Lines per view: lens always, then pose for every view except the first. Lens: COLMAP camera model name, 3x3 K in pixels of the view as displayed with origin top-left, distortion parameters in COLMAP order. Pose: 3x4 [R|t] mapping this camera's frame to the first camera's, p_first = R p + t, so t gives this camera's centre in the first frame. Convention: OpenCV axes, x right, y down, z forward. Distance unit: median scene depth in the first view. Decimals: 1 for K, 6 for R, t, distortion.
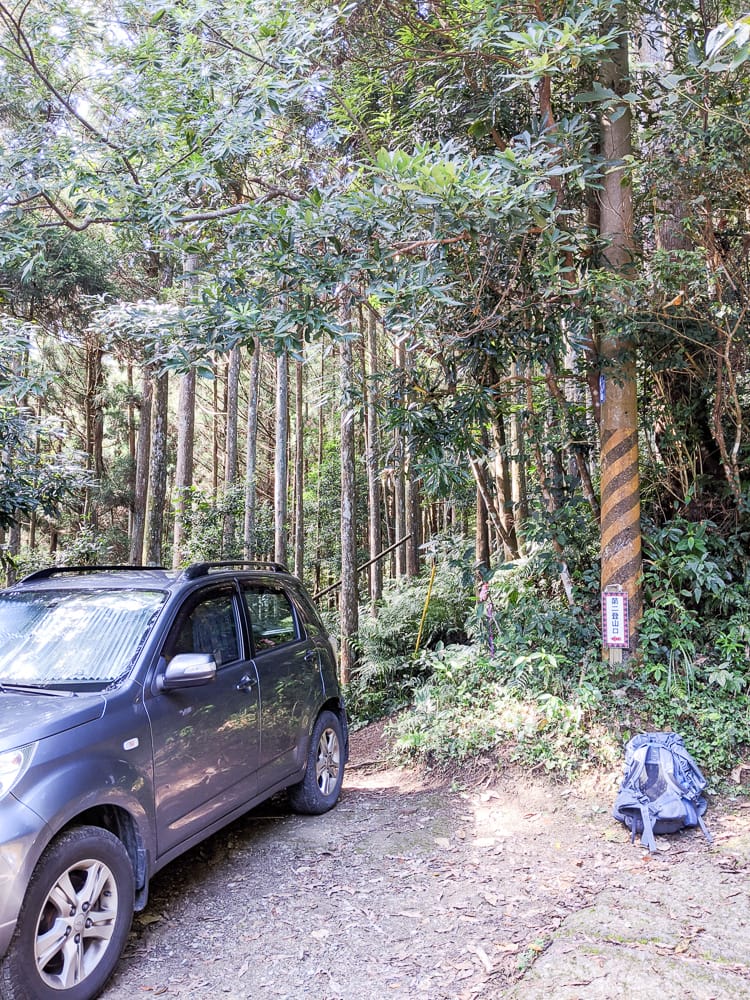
lens RADIAL K [[786.8, 0, 371.6], [0, 786.8, 498.9], [0, 0, 1]] dist [0.031259, -0.063584]
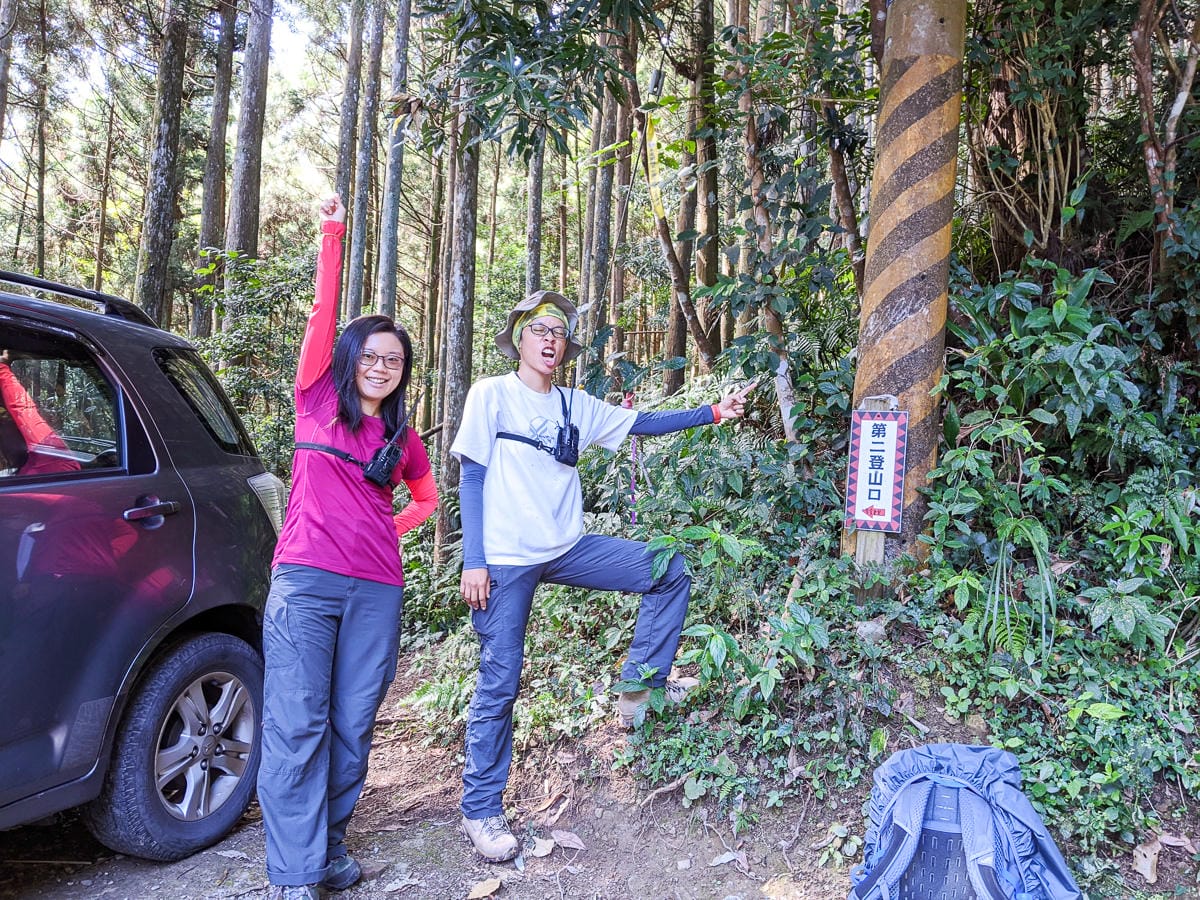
lens RADIAL K [[944.2, 0, 596.4], [0, 944.2, 455.1], [0, 0, 1]] dist [0.031259, -0.063584]
pose [[0.998398, 0.055728, 0.009739, 0.144454], [-0.056485, 0.991556, 0.116730, 0.091686], [-0.003152, -0.117093, 0.993116, 0.468163]]
